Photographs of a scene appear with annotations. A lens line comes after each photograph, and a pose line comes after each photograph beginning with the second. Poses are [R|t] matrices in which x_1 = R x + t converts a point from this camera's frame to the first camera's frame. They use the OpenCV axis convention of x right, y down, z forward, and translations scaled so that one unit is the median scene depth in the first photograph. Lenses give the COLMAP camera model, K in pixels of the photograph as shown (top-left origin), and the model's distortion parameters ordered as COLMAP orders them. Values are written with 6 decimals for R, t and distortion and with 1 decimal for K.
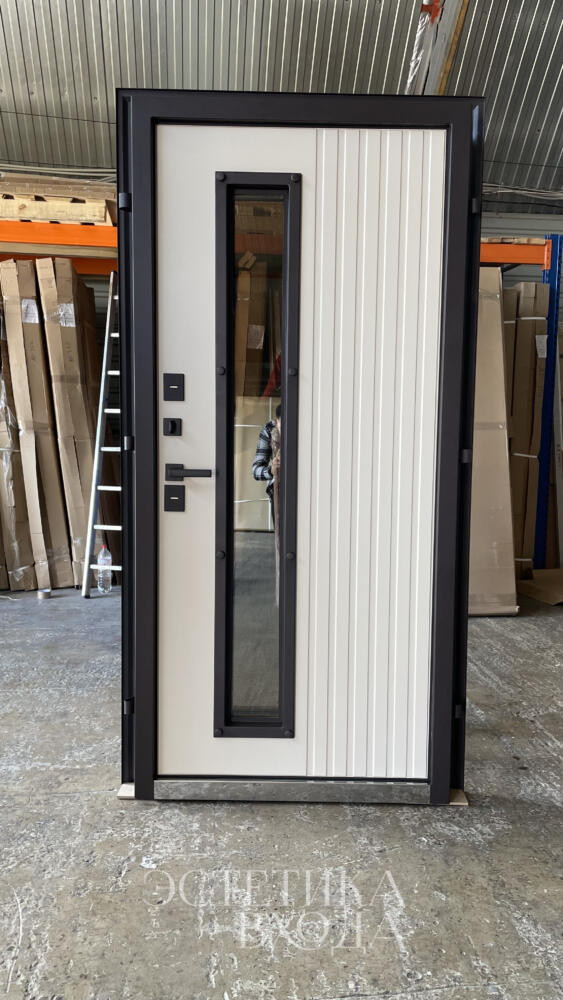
lens RADIAL K [[727.5, 0, 281.5], [0, 727.5, 500.0], [0, 0, 1]] dist [0.051003, -0.083920]
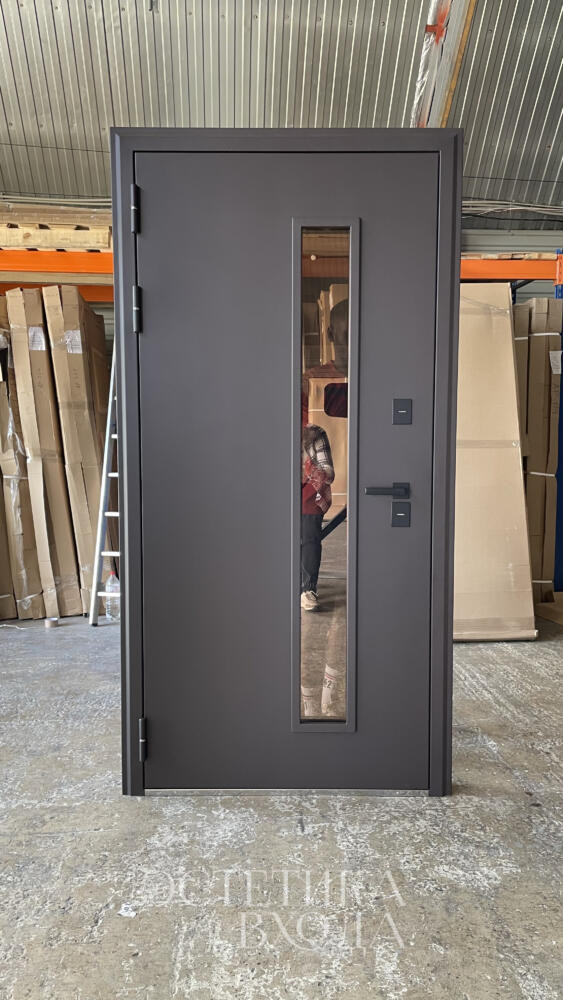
lens RADIAL K [[727.5, 0, 281.5], [0, 727.5, 500.0], [0, 0, 1]] dist [0.051003, -0.083920]
pose [[0.999293, -0.016042, -0.033992, 0.023365], [0.014886, 0.999311, -0.033991, 0.001659], [0.034514, 0.033461, 0.998844, 0.021123]]
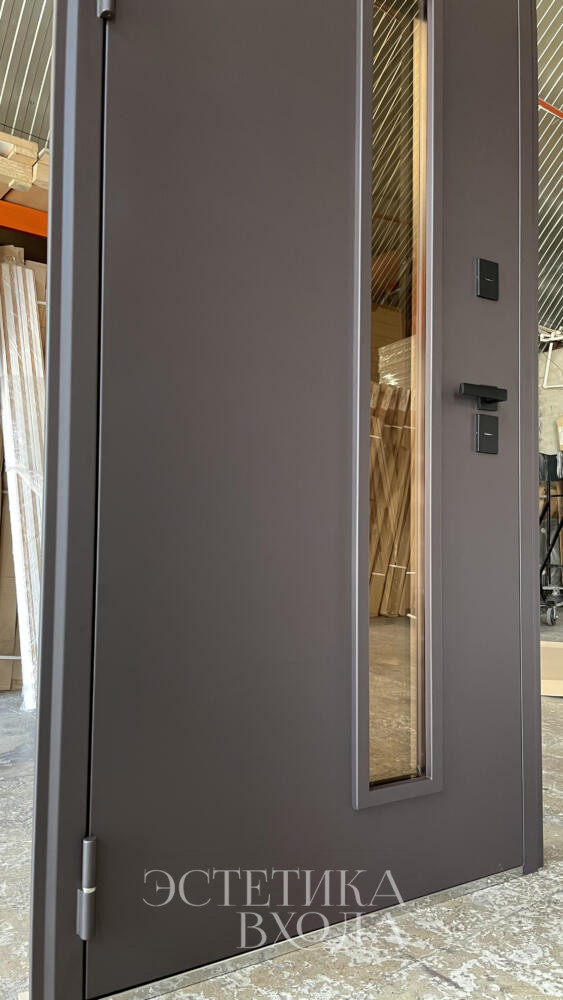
lens RADIAL K [[727.5, 0, 281.5], [0, 727.5, 500.0], [0, 0, 1]] dist [0.051003, -0.083920]
pose [[0.873587, 0.013506, 0.486481, -0.224391], [0.065967, 0.987103, -0.145865, 0.093223], [-0.482177, 0.159518, 0.861429, 0.390845]]
